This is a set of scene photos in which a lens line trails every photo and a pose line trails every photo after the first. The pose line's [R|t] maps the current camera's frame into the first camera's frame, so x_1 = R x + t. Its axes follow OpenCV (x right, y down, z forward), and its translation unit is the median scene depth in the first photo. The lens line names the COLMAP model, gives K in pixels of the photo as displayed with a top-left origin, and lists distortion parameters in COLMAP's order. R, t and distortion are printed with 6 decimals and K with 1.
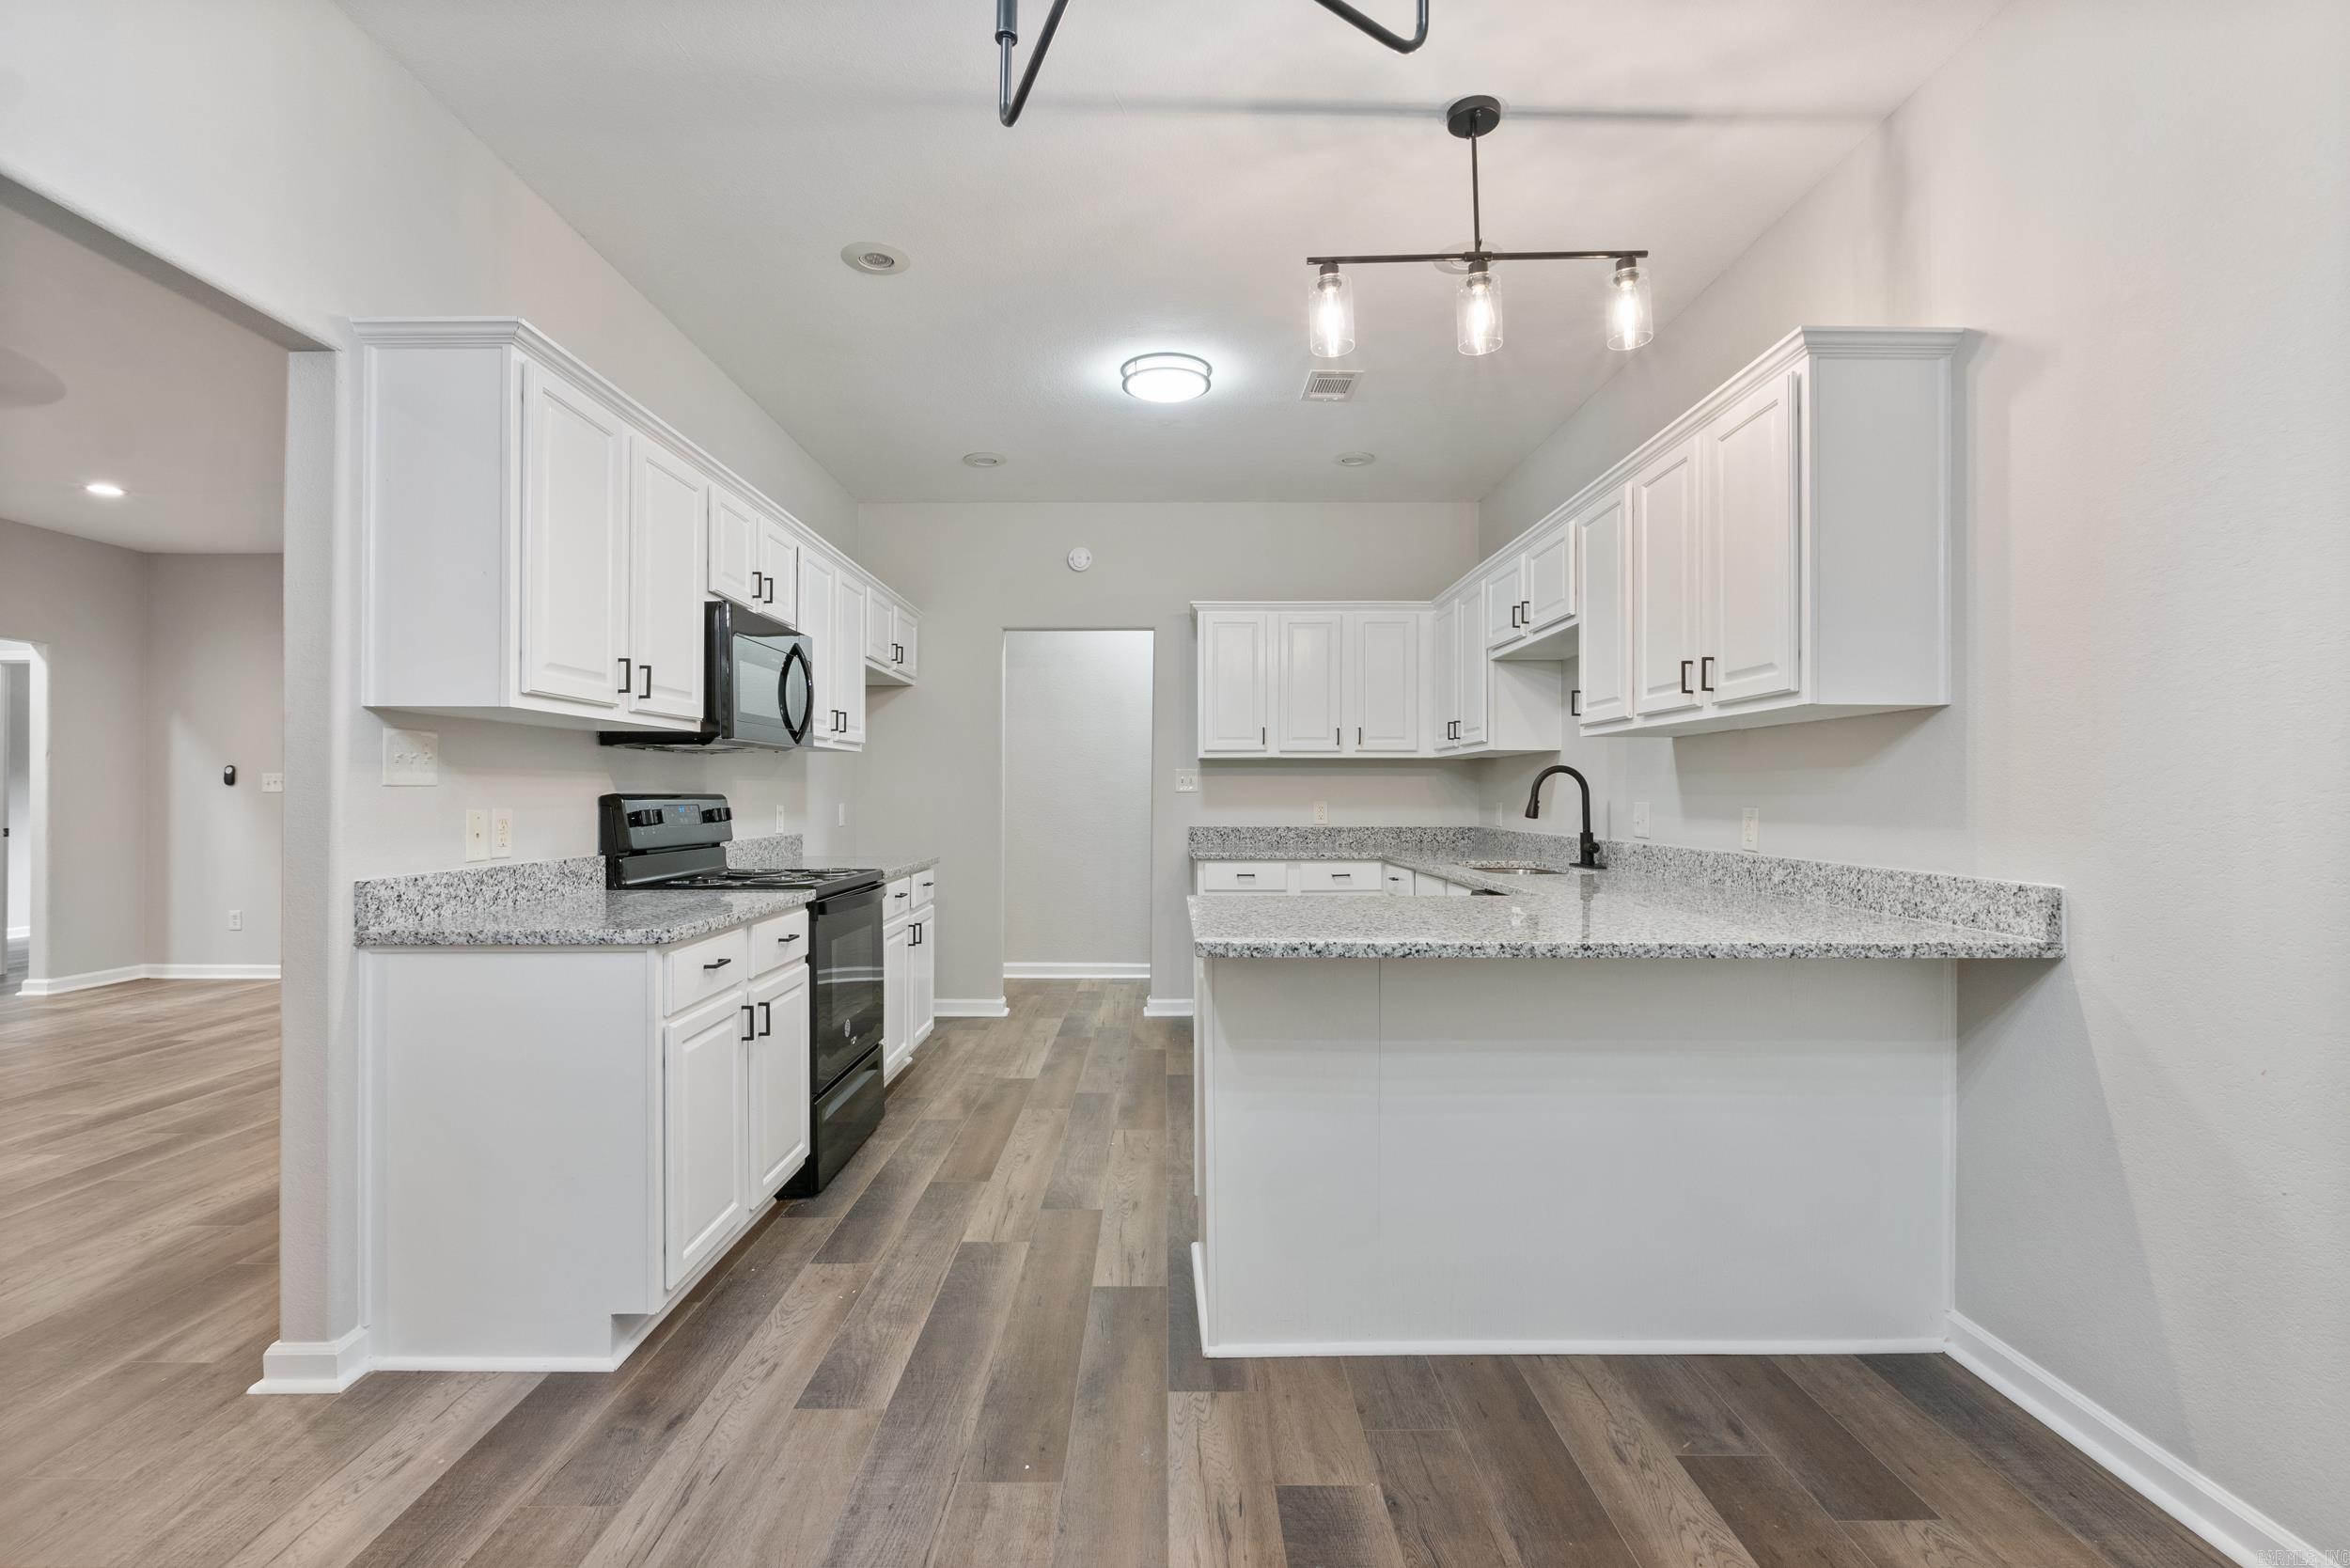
lens RADIAL K [[1083.3, 0, 1171.0], [0, 1083.3, 785.3], [0, 0, 1]] dist [-0.009752, 0.002155]
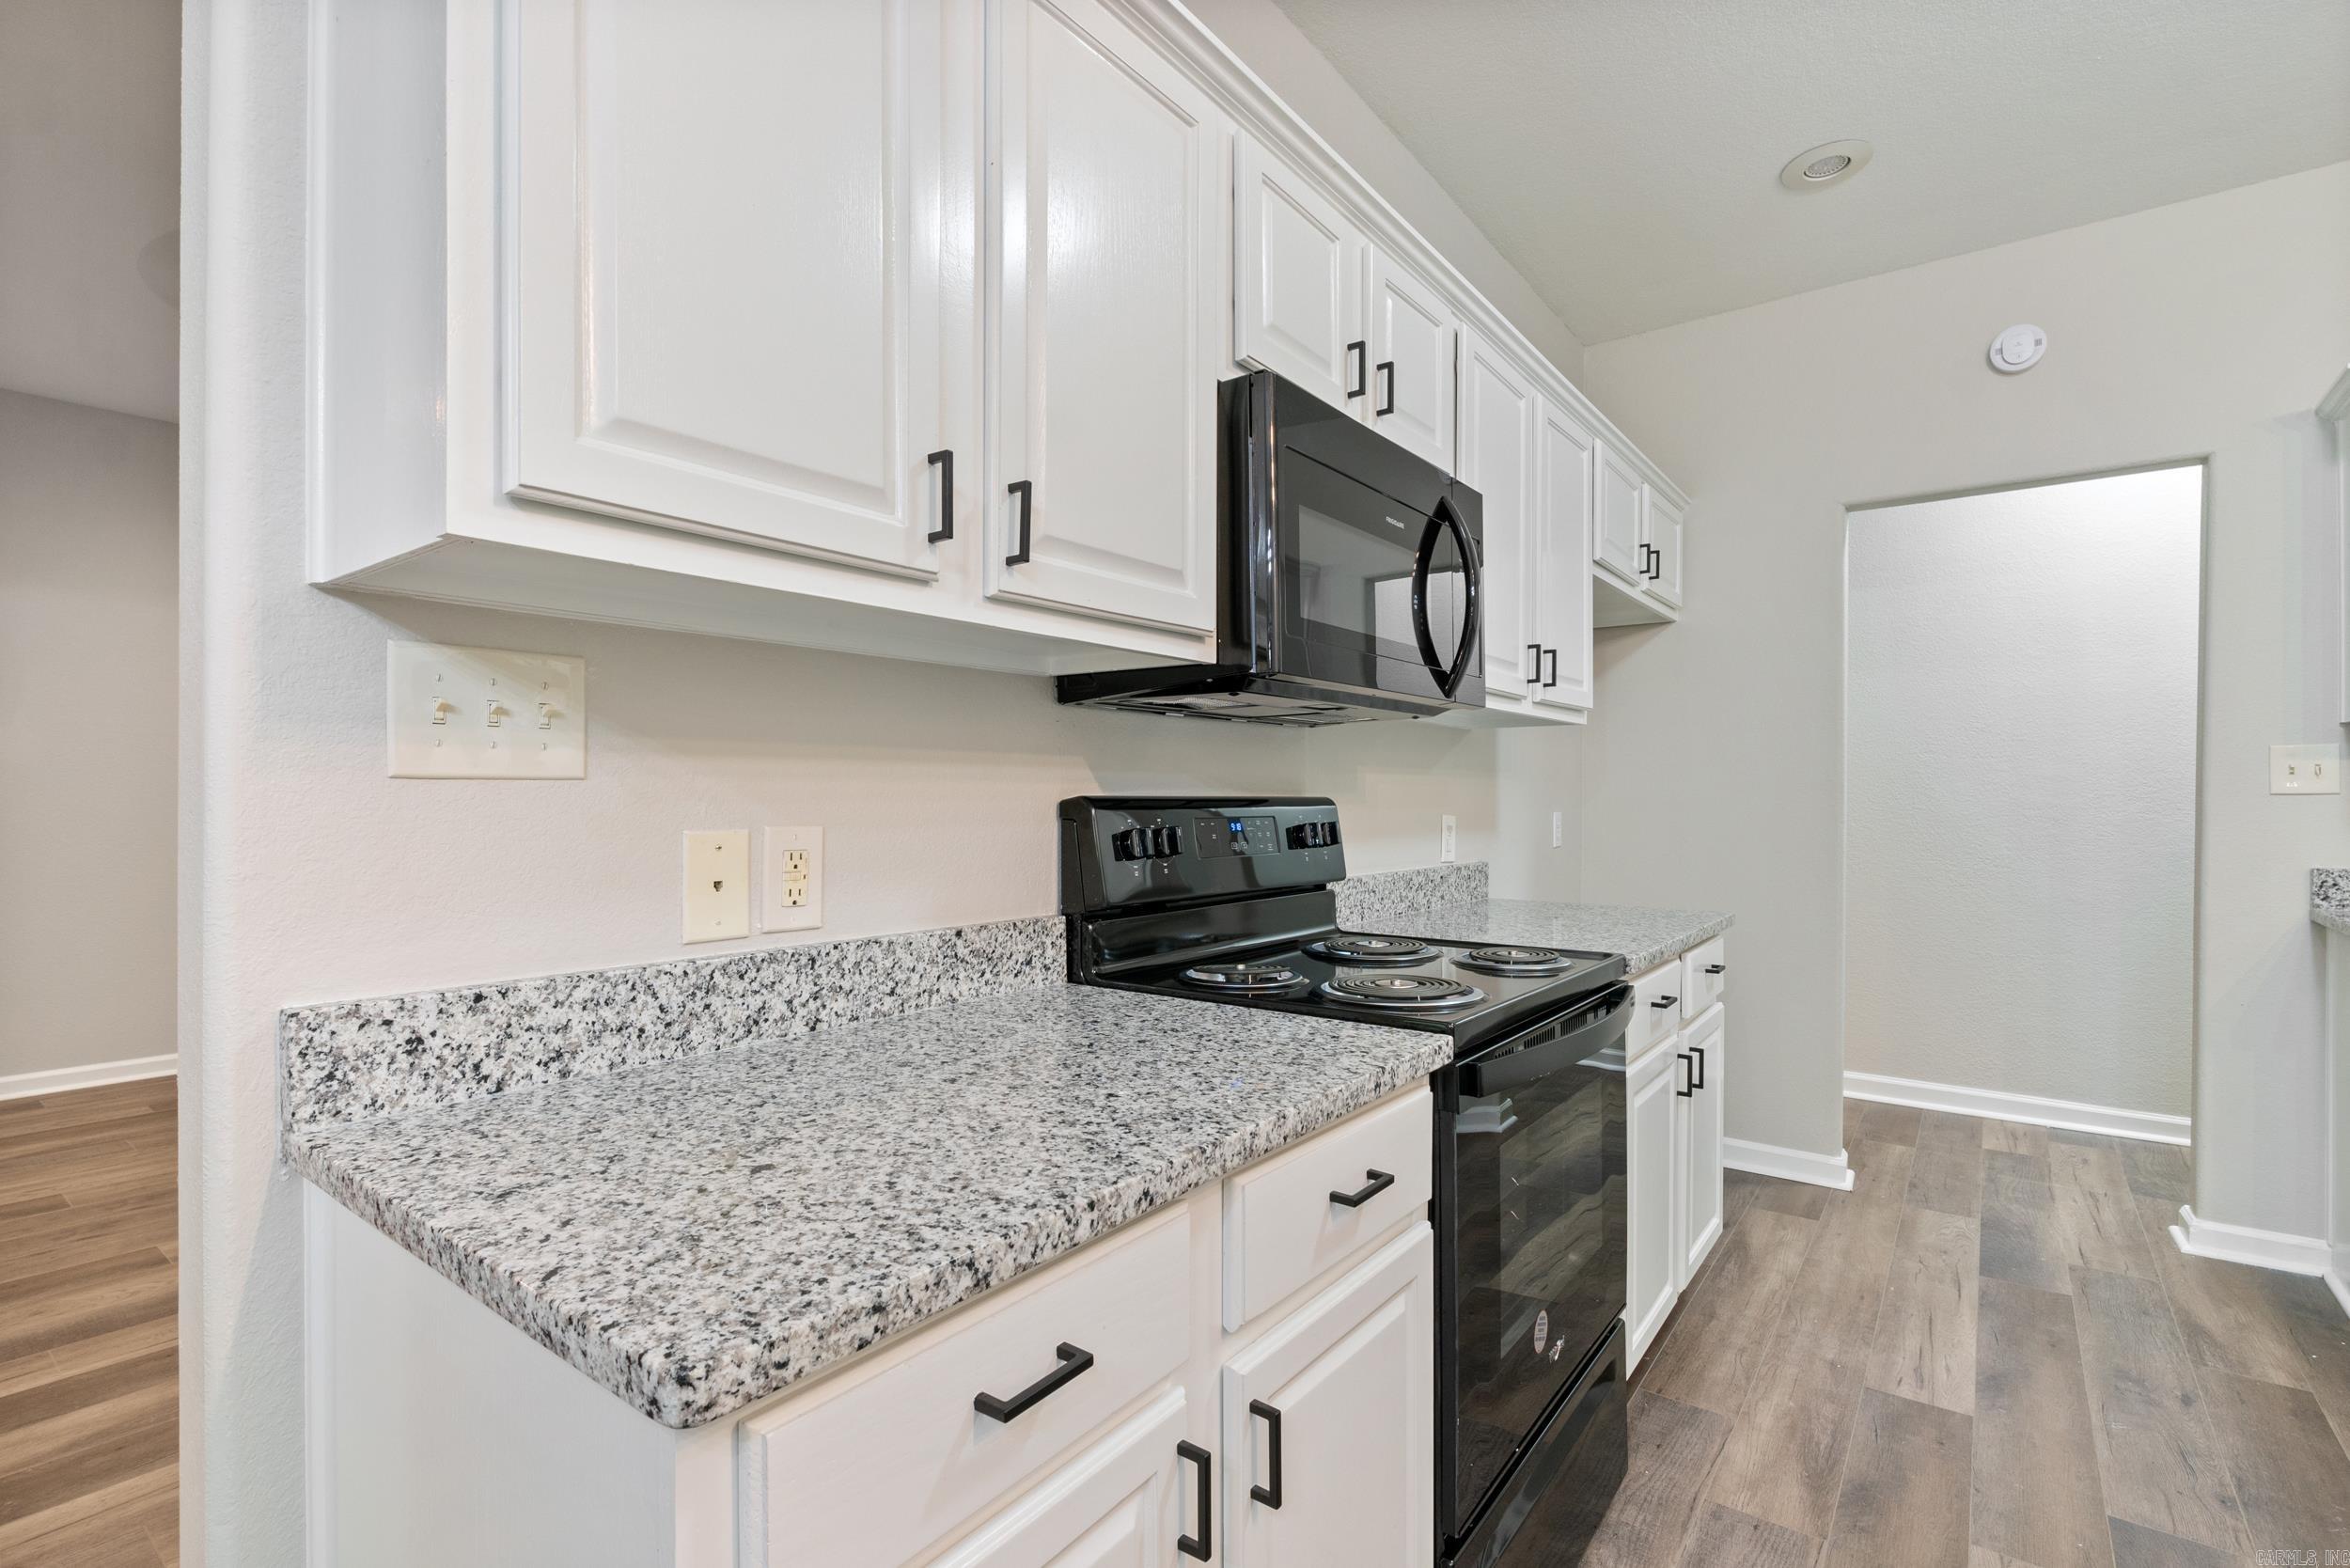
lens RADIAL K [[1083.3, 0, 1169.5], [0, 1083.3, 799.7], [0, 0, 1]] dist [-0.009752, 0.002155]
pose [[0.792566, 0.003143, -0.609778, -0.183980], [0.003592, 0.999945, 0.009822, 0.005071], [0.609775, -0.009974, 0.792512, 0.679921]]
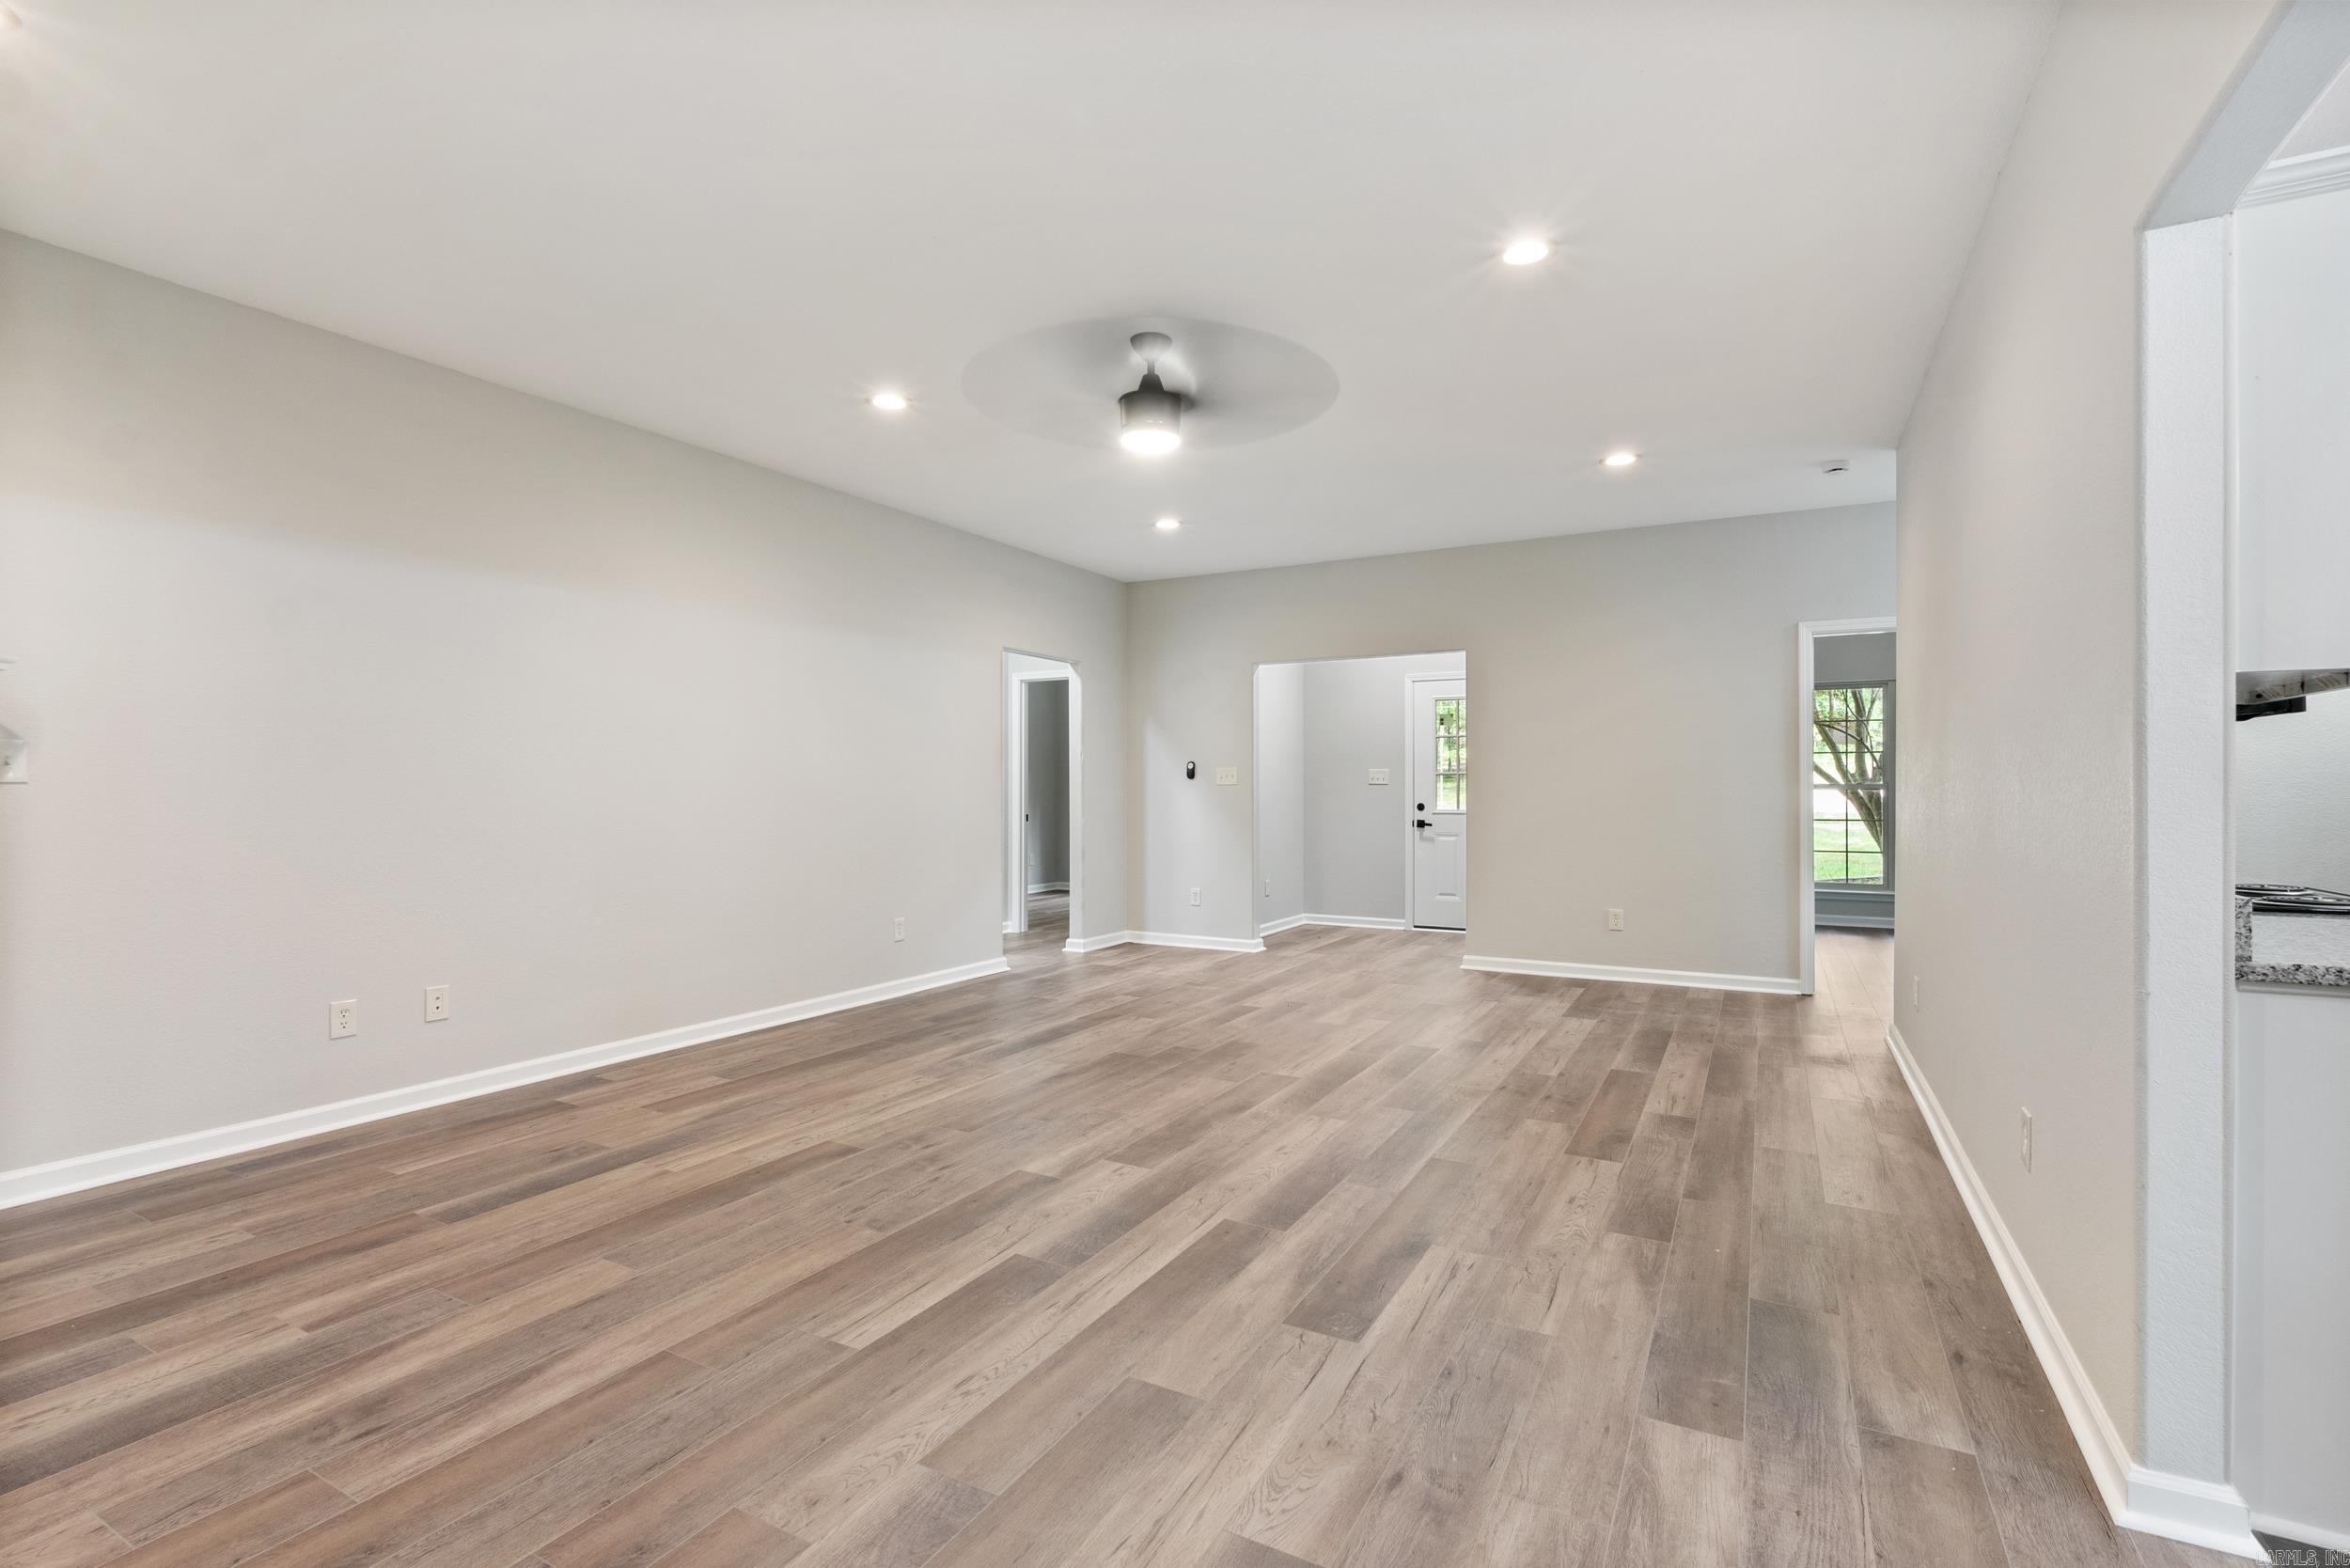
lens RADIAL K [[1083.3, 0, 1179.4], [0, 1083.3, 776.3], [0, 0, 1]] dist [-0.009752, 0.002155]
pose [[0.878195, -0.006256, -0.478262, -0.809397], [0.006411, 0.999979, -0.001308, -0.002821], [0.478260, -0.001918, 0.878216, -0.040385]]
